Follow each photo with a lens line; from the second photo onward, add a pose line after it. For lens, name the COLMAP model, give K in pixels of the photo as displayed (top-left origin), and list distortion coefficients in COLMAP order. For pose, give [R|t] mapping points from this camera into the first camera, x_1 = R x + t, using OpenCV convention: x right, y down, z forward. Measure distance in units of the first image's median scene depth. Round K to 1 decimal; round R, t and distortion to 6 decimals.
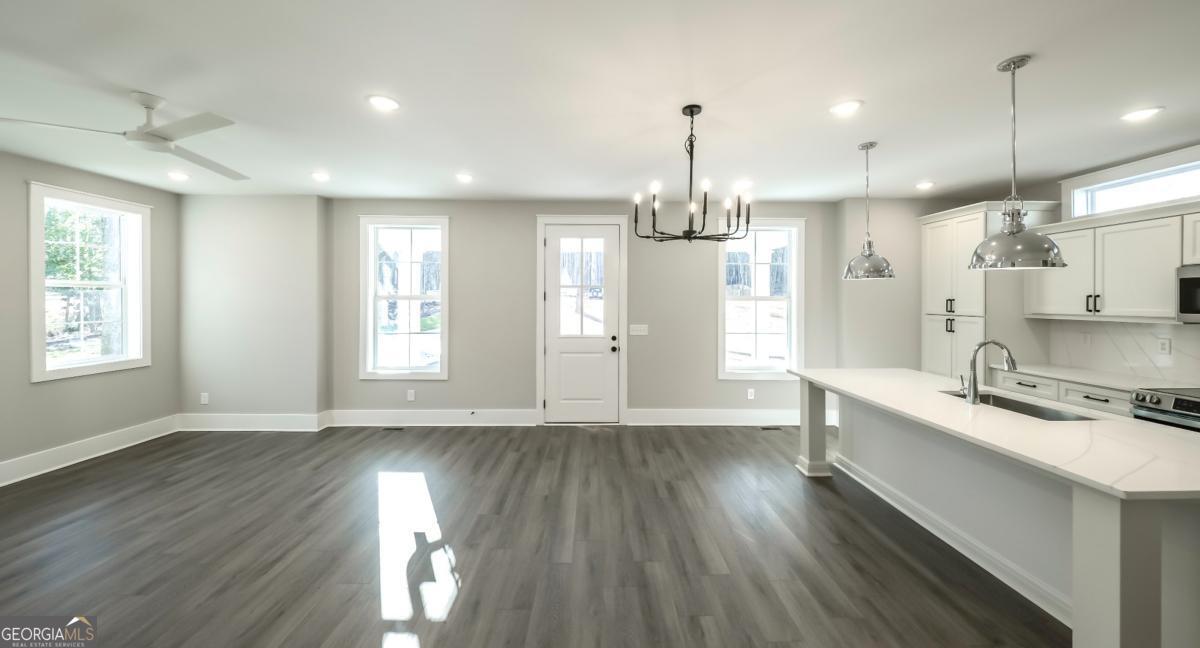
lens RADIAL K [[410.9, 0, 590.5], [0, 410.9, 300.3], [0, 0, 1]] dist [-0.013966, -0.000090]
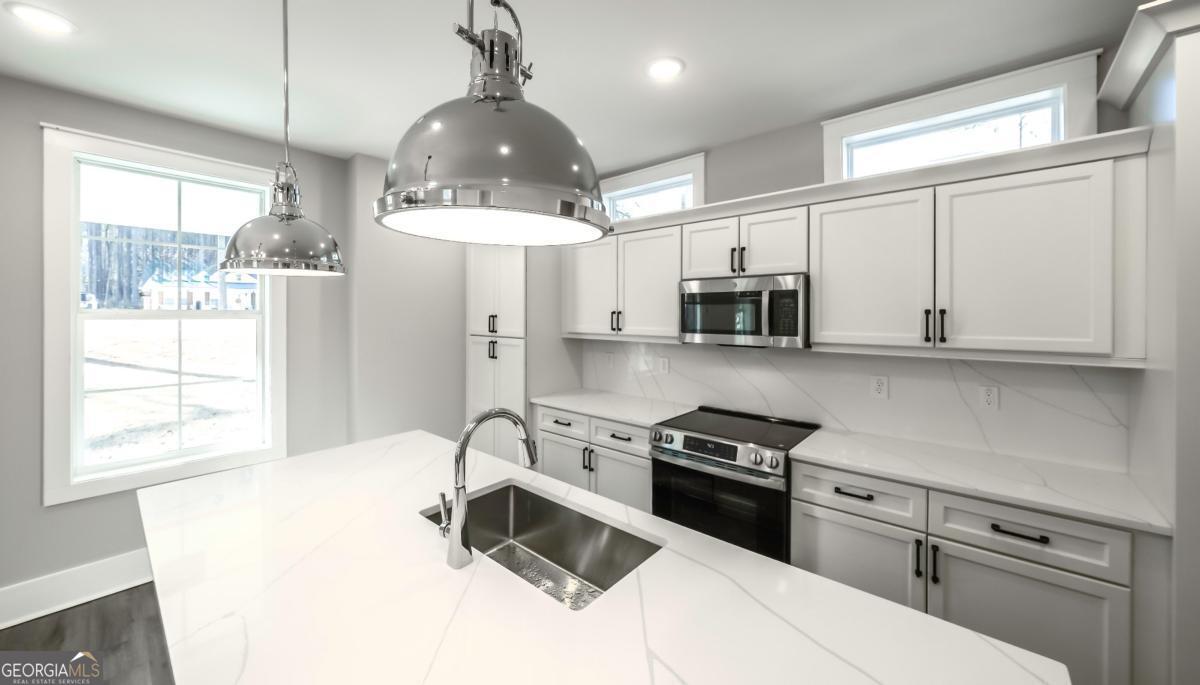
lens RADIAL K [[437.2, 0, 573.0], [0, 437.2, 319.1], [0, 0, 1]] dist [-0.000998, 0.000108]
pose [[0.676291, -0.010676, 0.736557, 0.488886], [-0.000846, 0.999883, 0.015269, -0.010759], [-0.736634, -0.010950, 0.676203, 0.428207]]
